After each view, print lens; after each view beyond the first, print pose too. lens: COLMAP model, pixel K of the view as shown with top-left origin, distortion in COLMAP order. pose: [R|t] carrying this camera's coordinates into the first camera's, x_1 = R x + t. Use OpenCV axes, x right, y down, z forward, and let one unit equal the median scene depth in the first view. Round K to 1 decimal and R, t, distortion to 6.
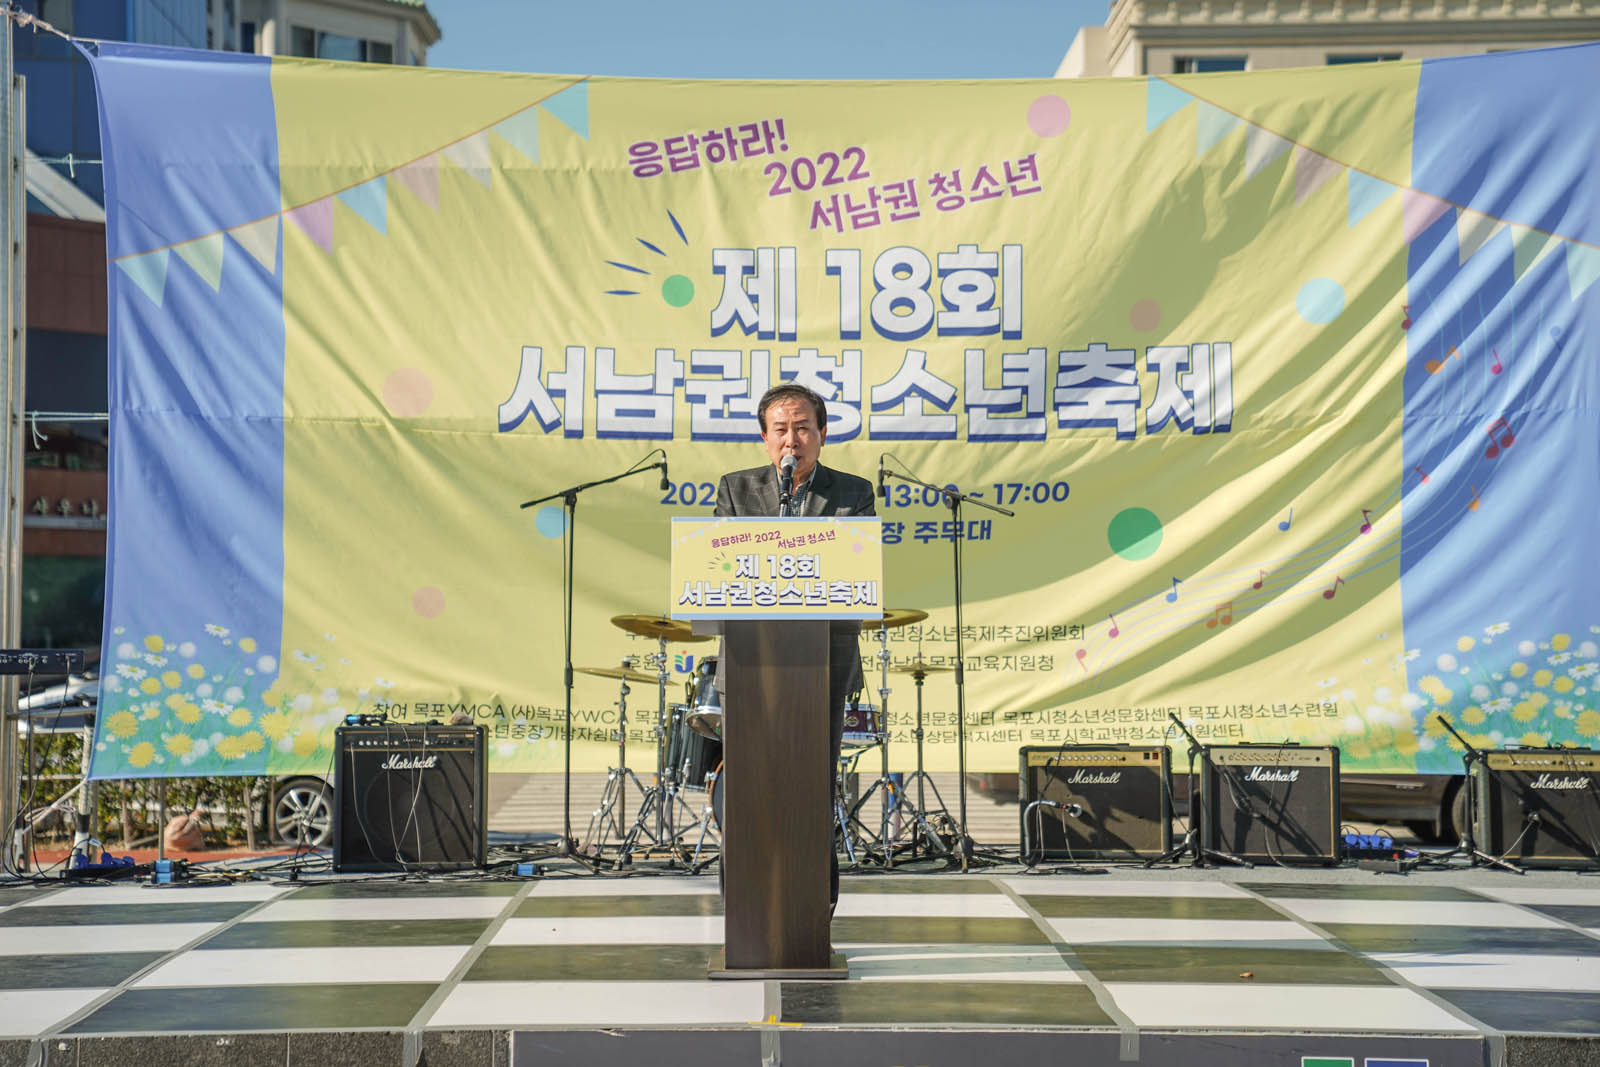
lens RADIAL K [[3334.8, 0, 779.0], [0, 3334.8, 578.5], [0, 0, 1]] dist [0.785148, -0.025417]
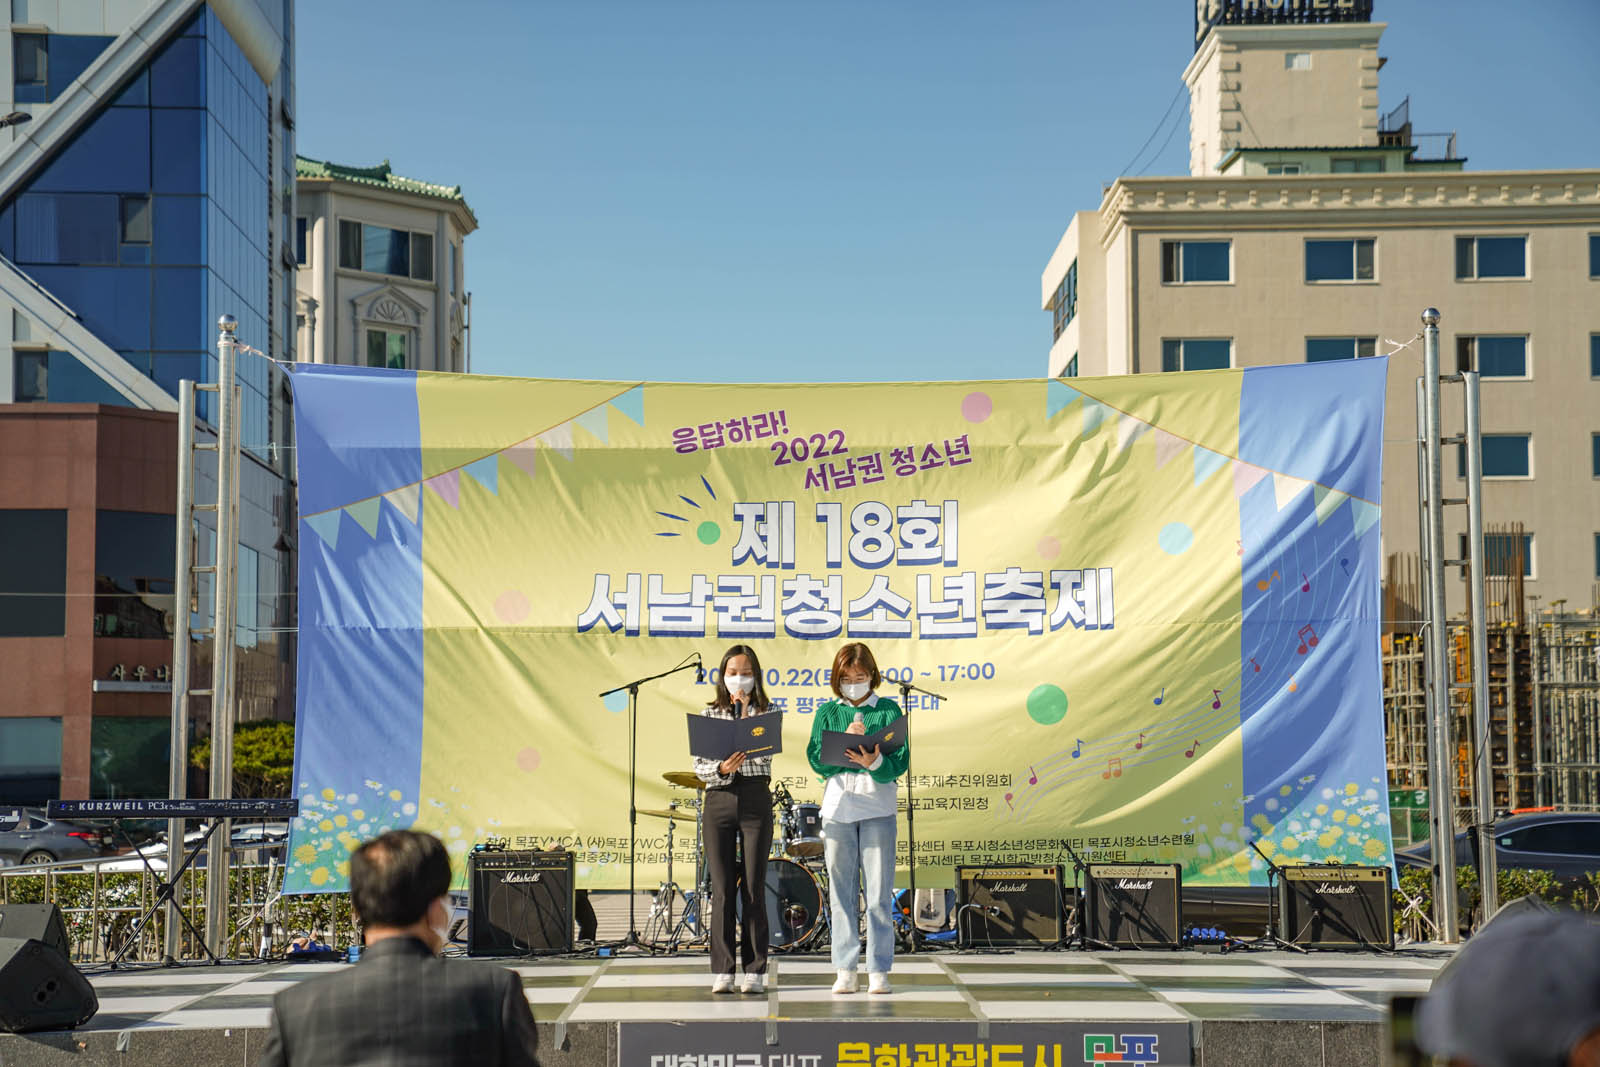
lens RADIAL K [[3251.0, 0, 800.0], [0, 3251.0, 533.5], [0, 0, 1]] dist [0.405687, -0.134280]
pose [[0.999989, -0.004409, 0.001642, 0.005102], [0.004500, 0.998184, -0.060074, -0.005629], [-0.001374, 0.060081, 0.998193, -0.328013]]
